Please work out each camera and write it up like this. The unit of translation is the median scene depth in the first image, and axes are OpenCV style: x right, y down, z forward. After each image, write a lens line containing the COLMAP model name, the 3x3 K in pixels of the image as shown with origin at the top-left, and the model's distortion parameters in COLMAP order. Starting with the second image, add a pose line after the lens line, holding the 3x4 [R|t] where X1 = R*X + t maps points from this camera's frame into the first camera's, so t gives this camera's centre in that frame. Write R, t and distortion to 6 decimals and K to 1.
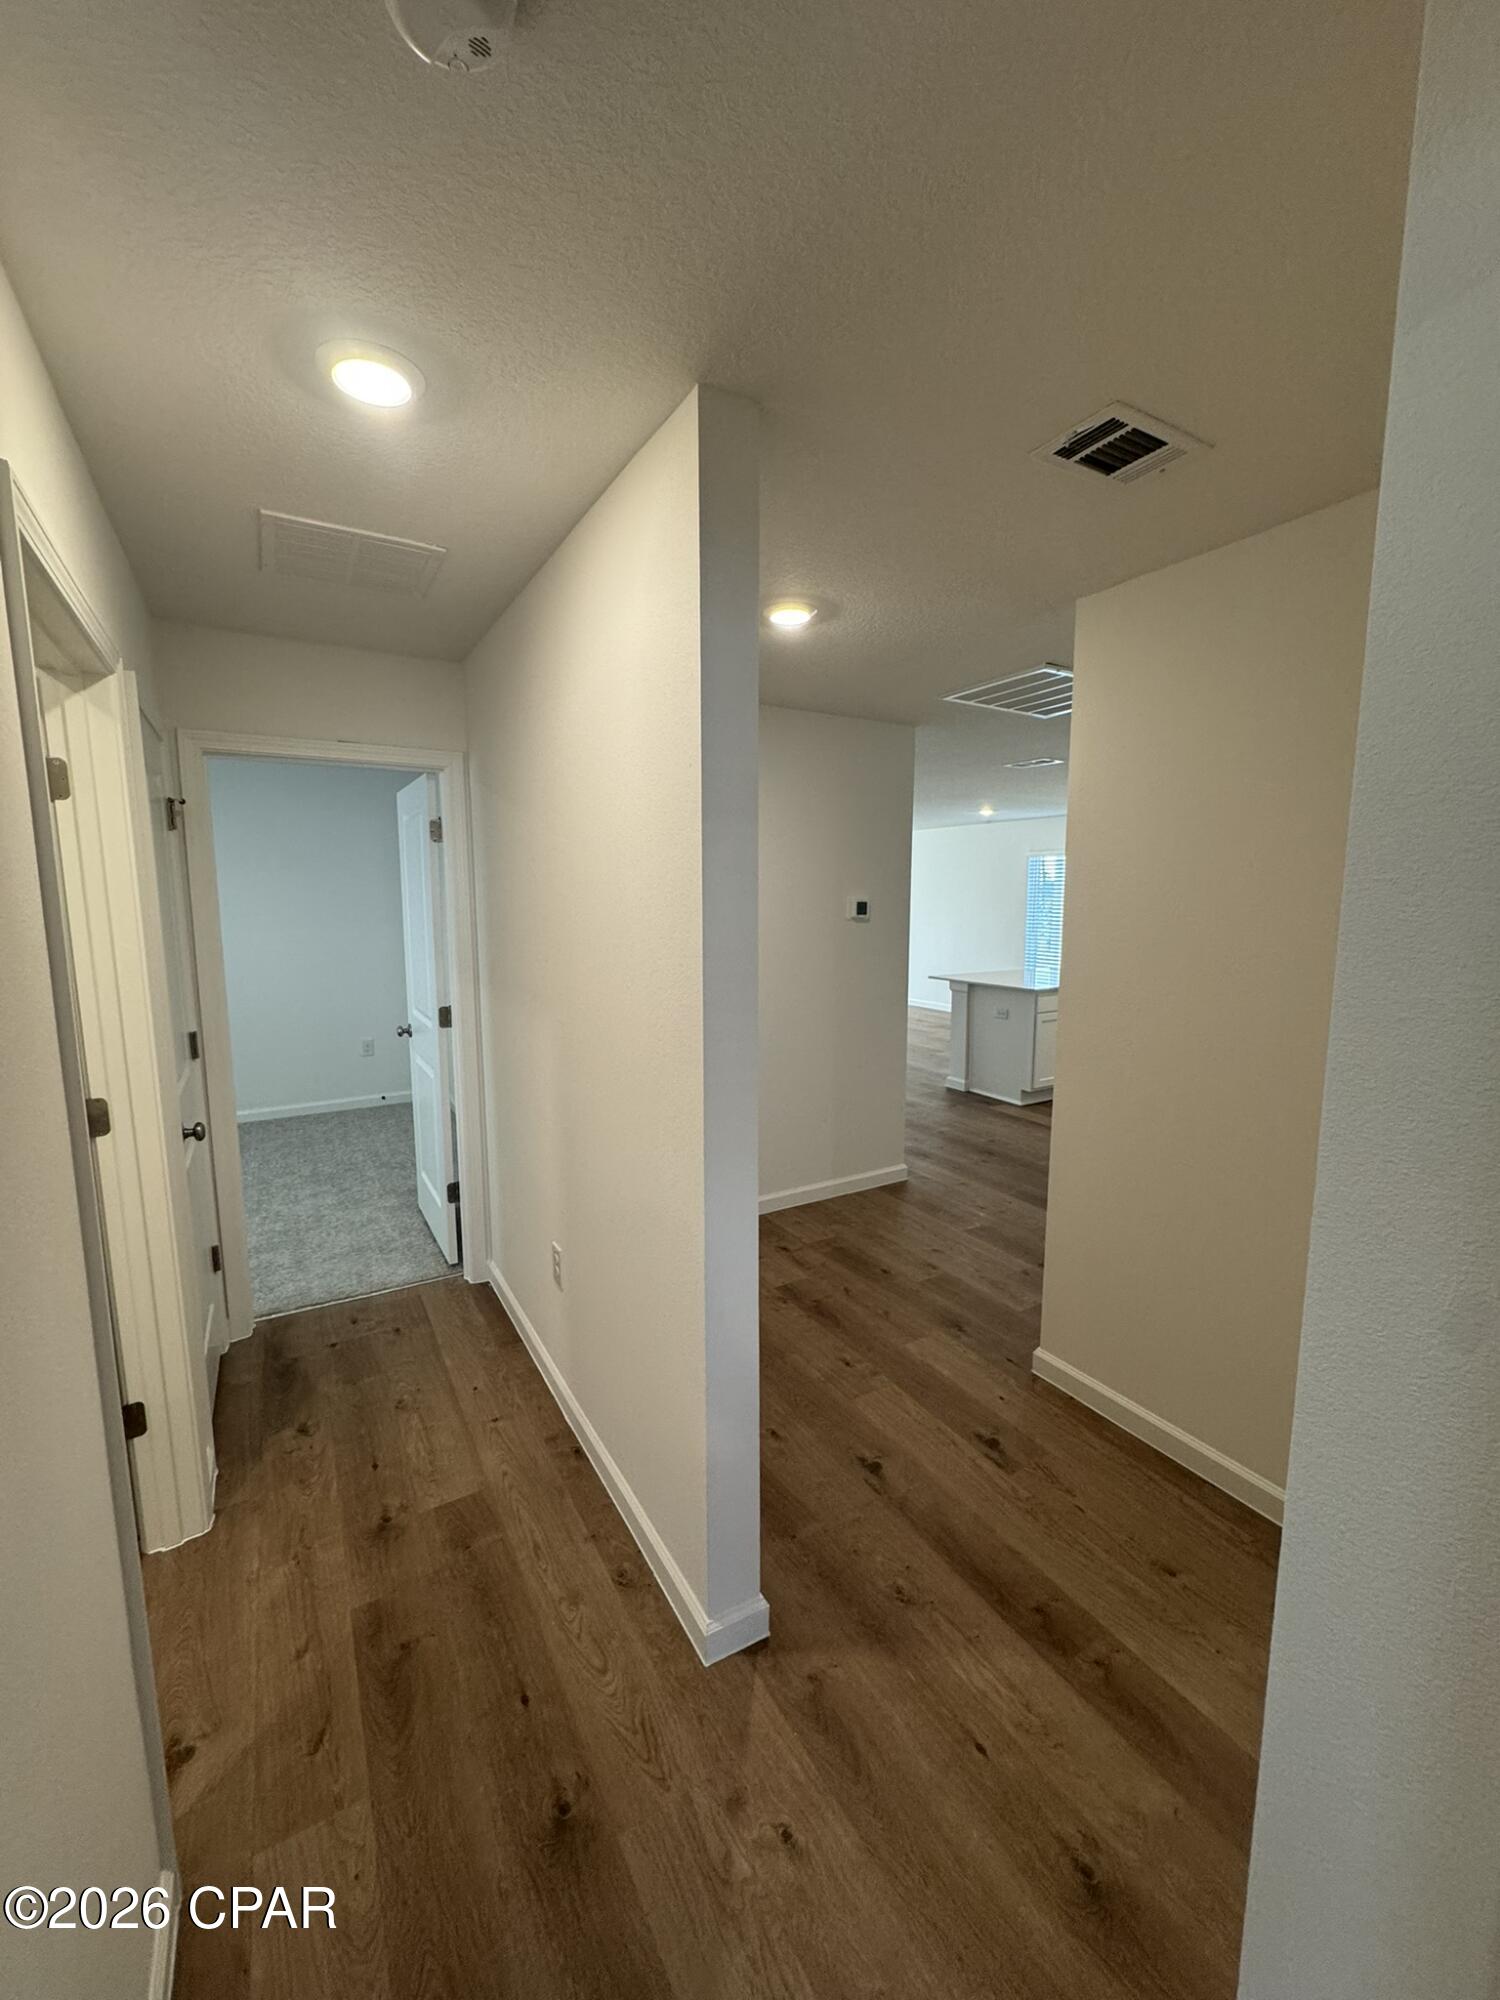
lens RADIAL K [[799.7, 0, 752.6], [0, 799.7, 997.3], [0, 0, 1]] dist [-0.001939, 0.000301]
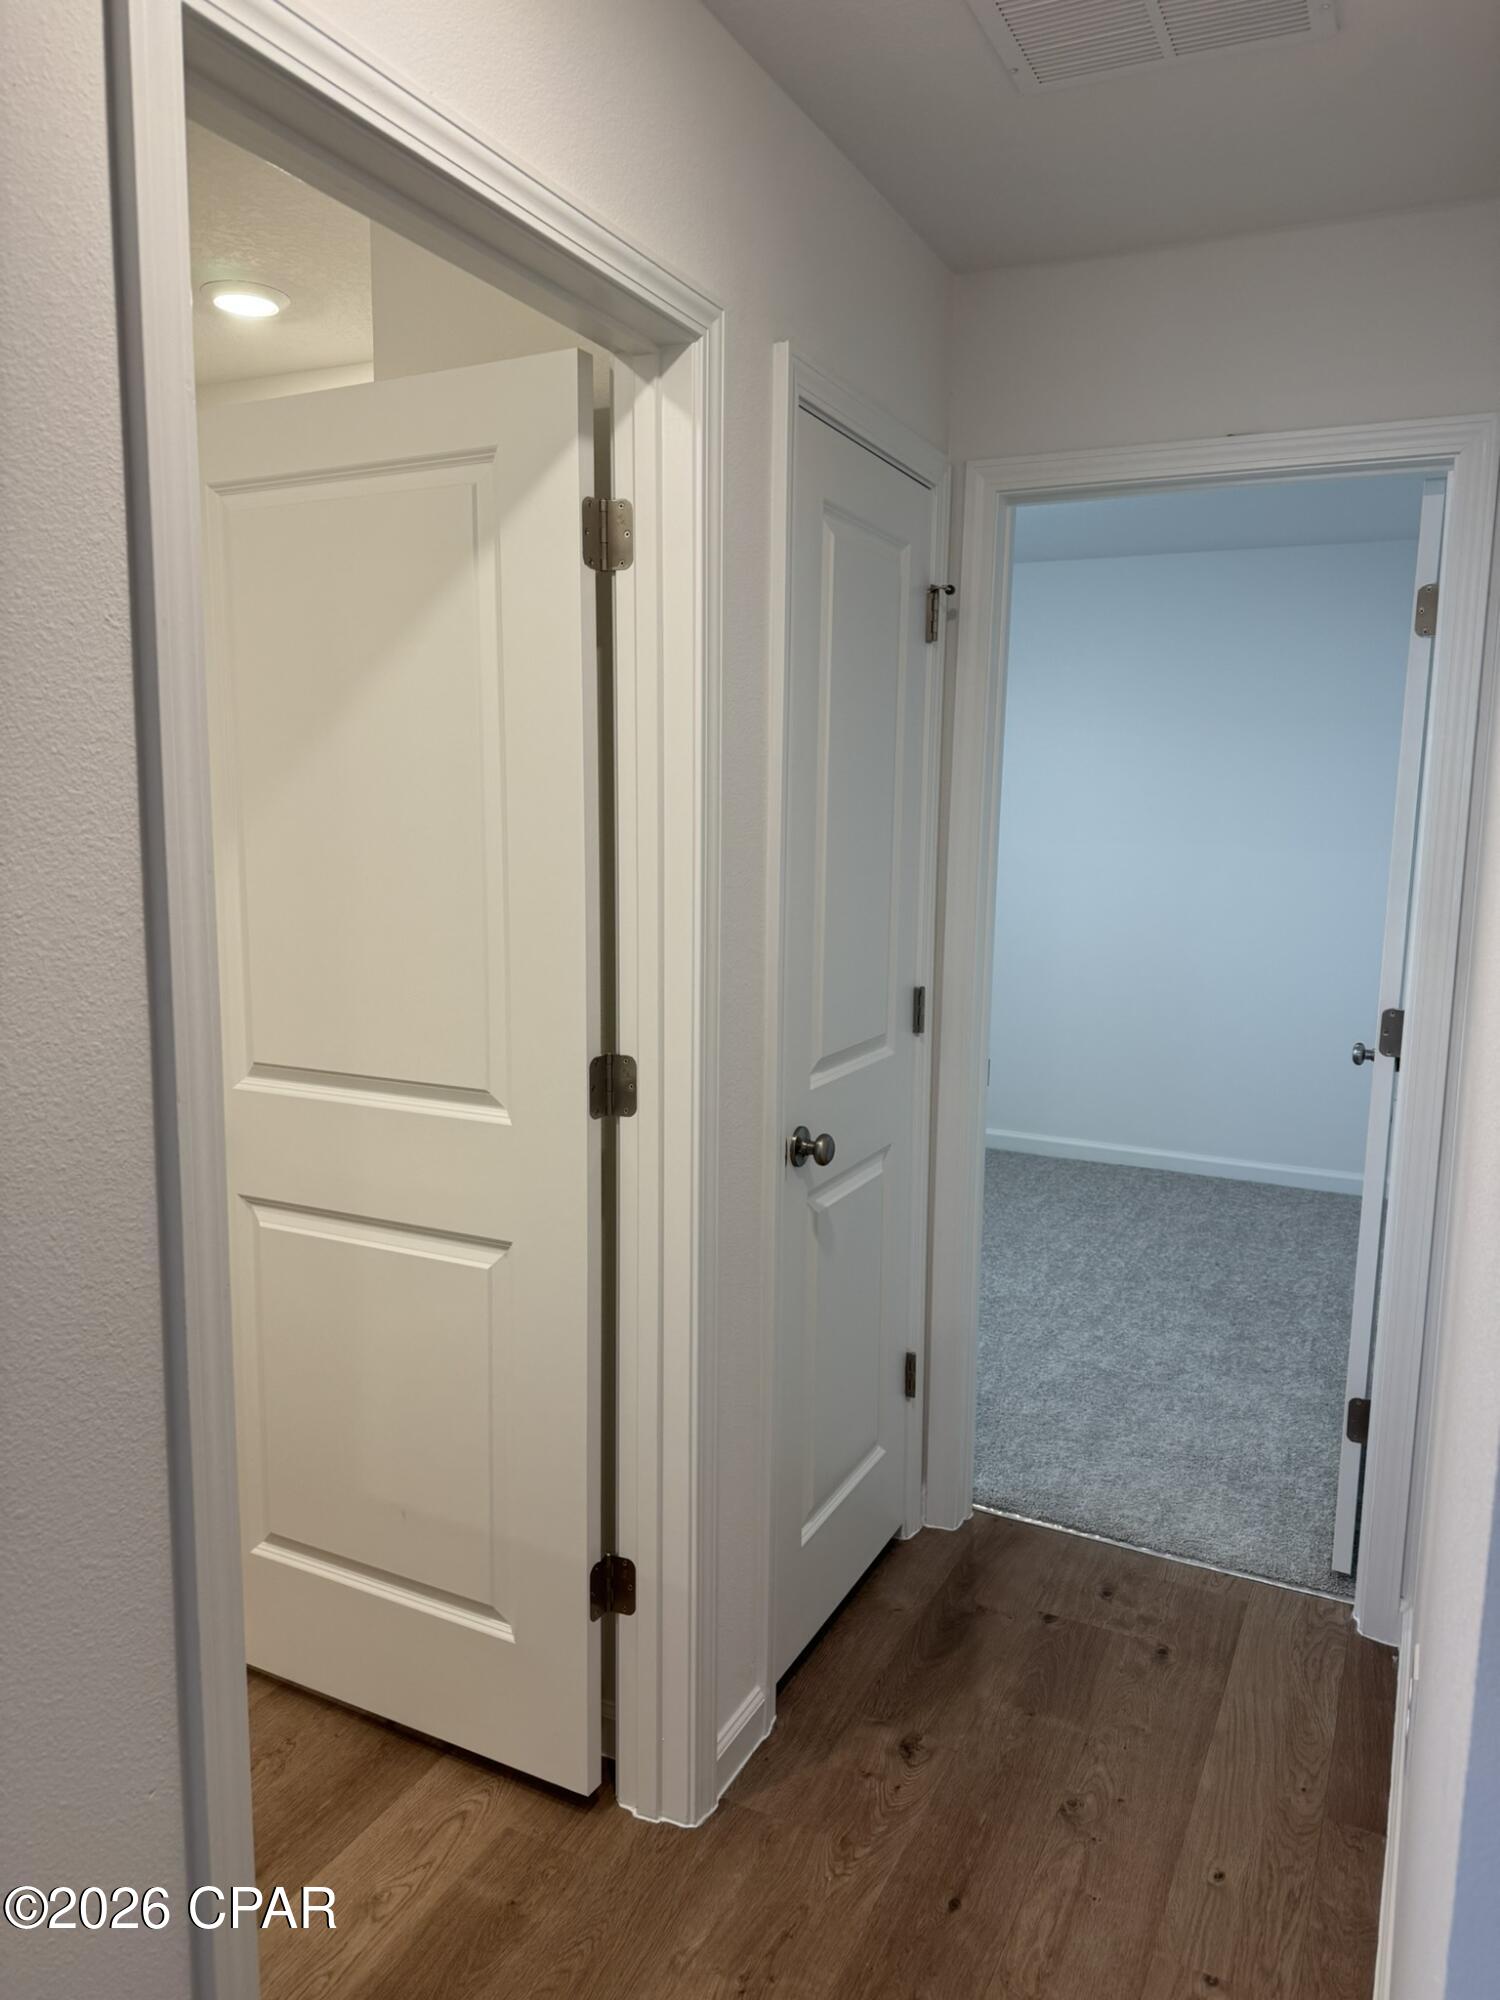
lens RADIAL K [[1398.5, 0, 750.0], [0, 1398.5, 1000.0], [0, 0, 1]] dist [0.040455, -0.058403]
pose [[0.541691, 0.126471, -0.831009, 0.090718], [-0.126481, 0.989624, 0.068164, -0.001660], [0.831007, 0.068183, 0.552067, 0.336782]]
